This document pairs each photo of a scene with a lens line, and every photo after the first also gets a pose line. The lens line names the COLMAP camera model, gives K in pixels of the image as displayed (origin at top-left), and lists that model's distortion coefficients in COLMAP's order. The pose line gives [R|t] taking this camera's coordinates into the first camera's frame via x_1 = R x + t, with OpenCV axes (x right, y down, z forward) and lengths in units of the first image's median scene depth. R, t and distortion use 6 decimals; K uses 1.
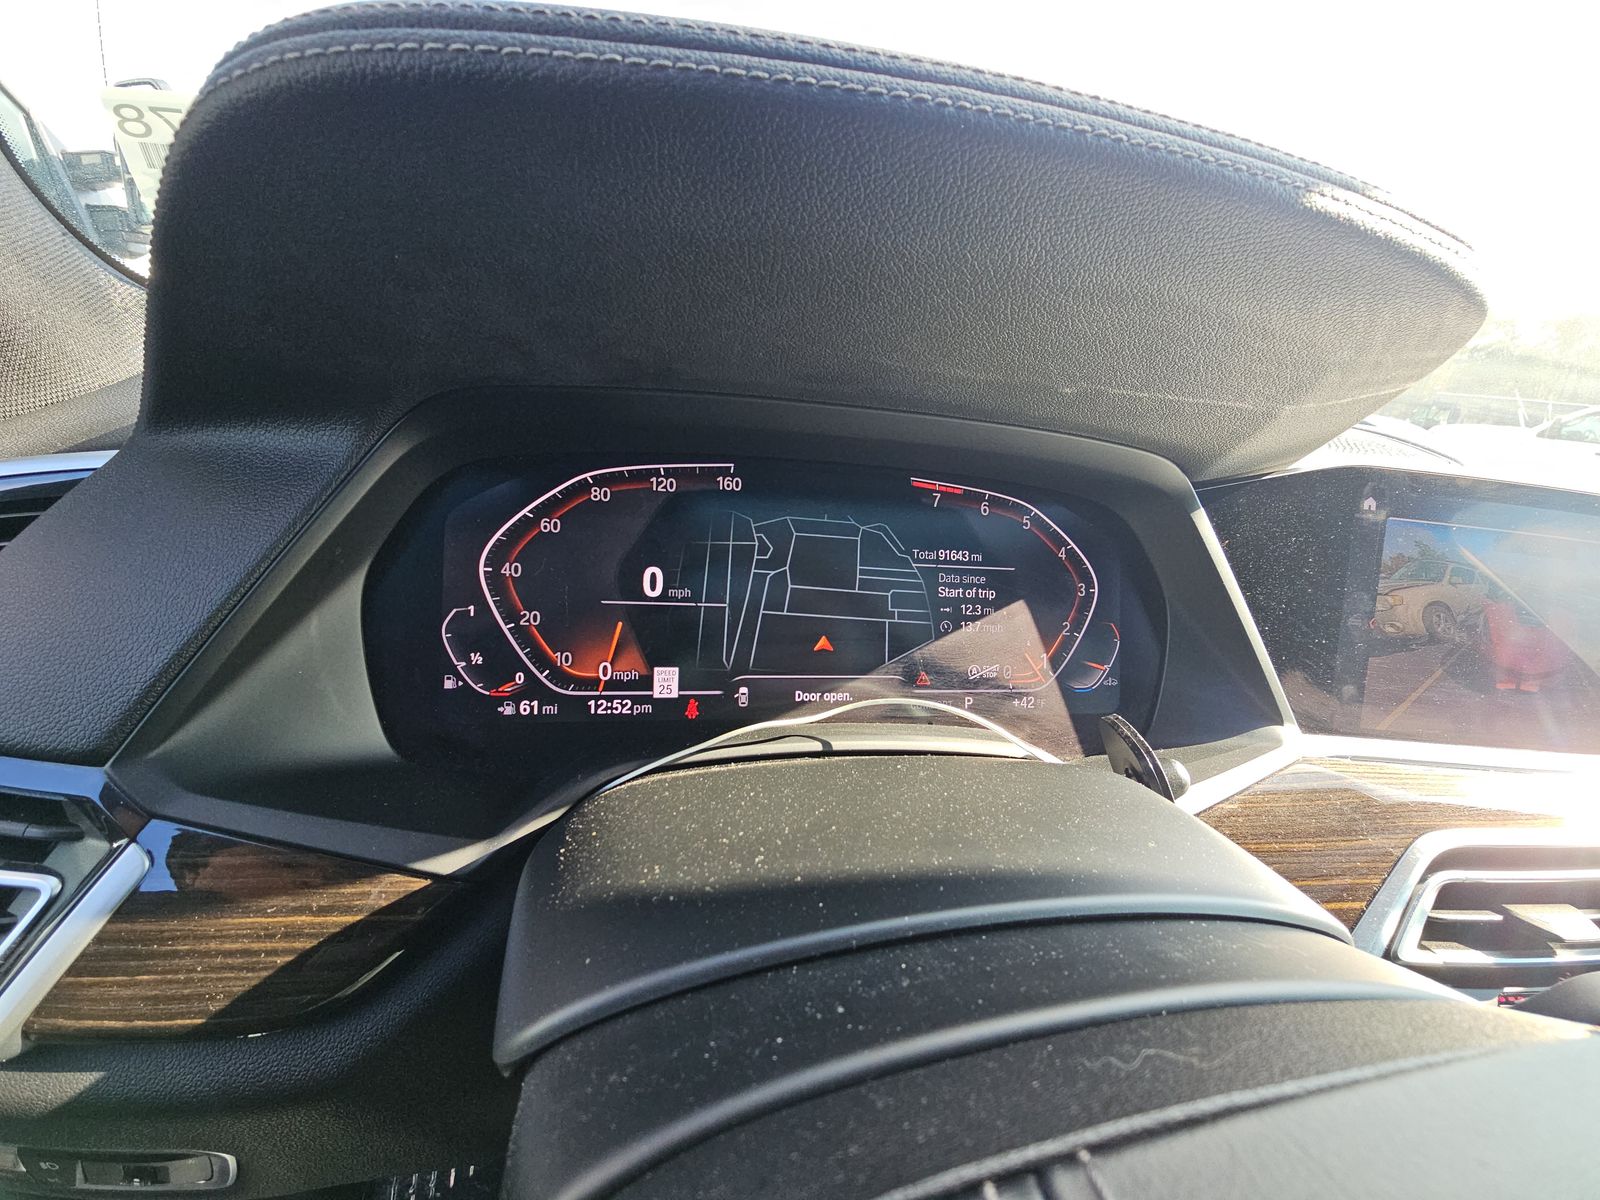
lens RADIAL K [[636.2, 0, 803.9], [0, 636.2, 616.8], [0, 0, 1]] dist [-0.009580, 0.000008]
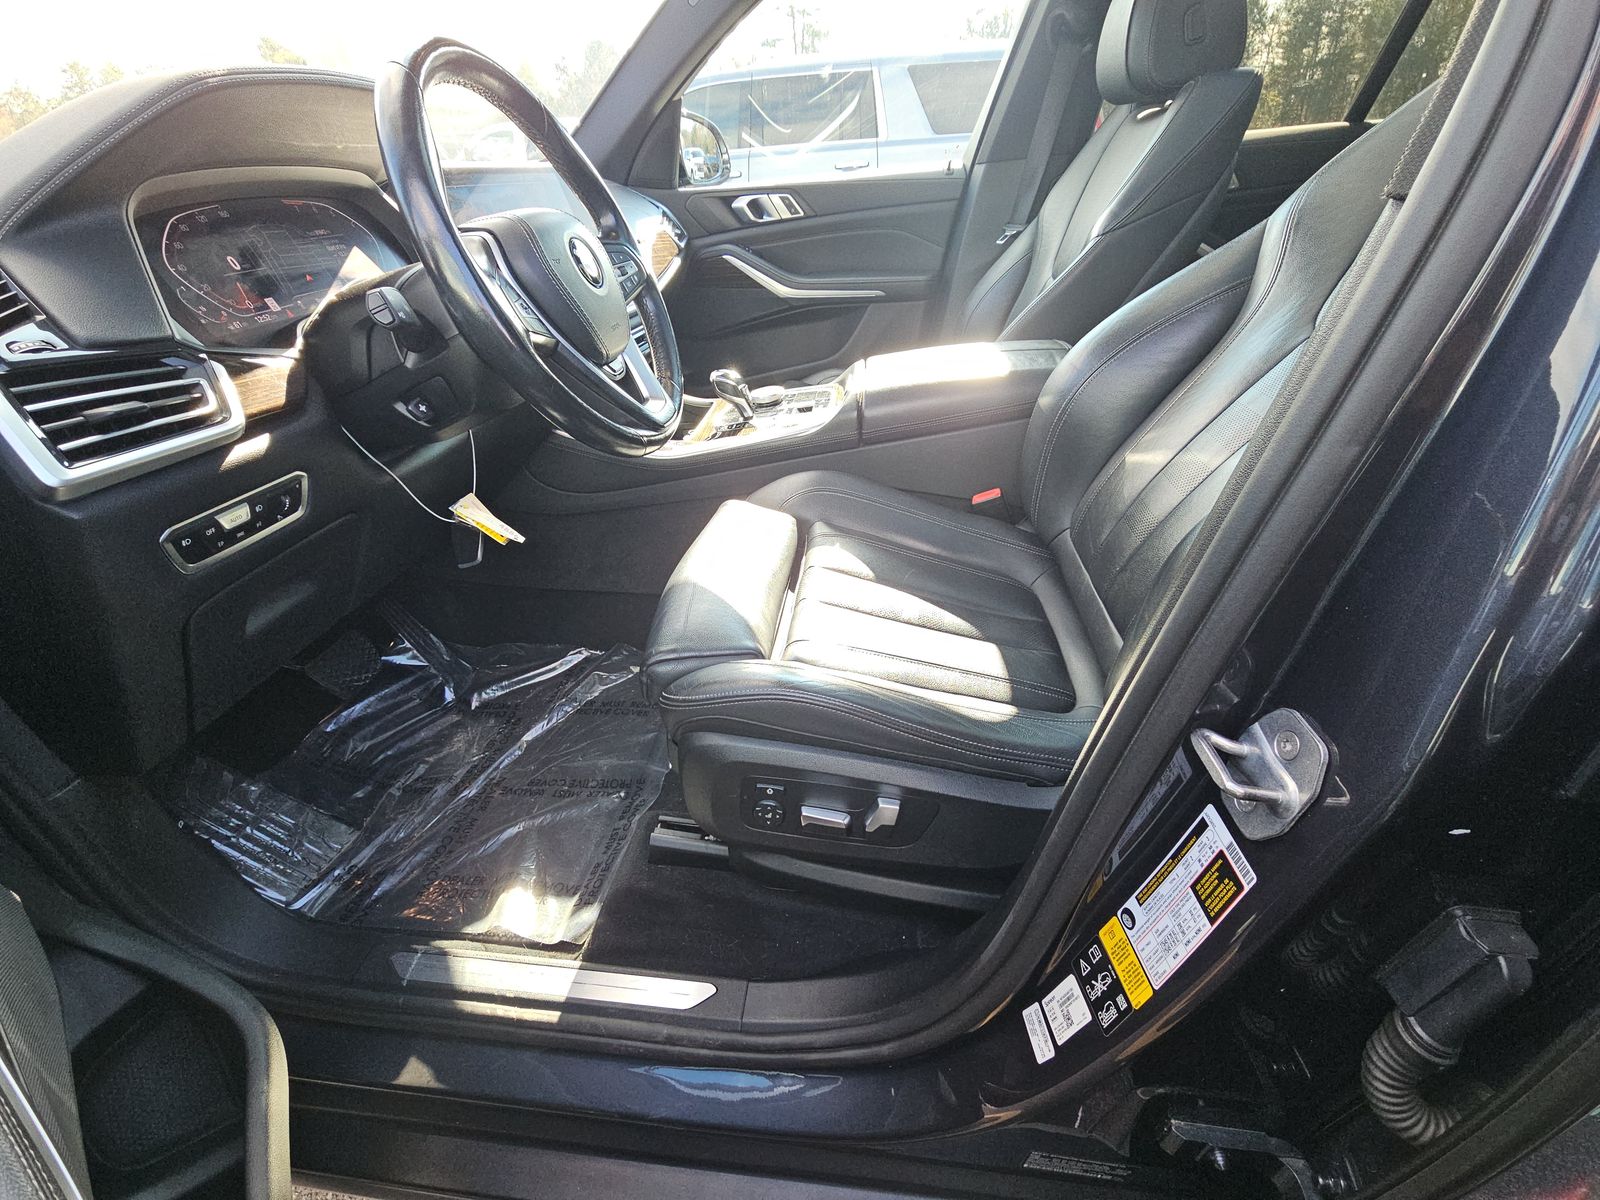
lens RADIAL K [[635.8, 0, 798.3], [0, 635.8, 604.5], [0, 0, 1]] dist [-0.011567, -0.000144]
pose [[0.291197, -0.628660, 0.721104, -1.974982], [0.402913, 0.764250, 0.503571, 0.546268], [-0.867678, 0.143904, 0.475842, -1.606116]]
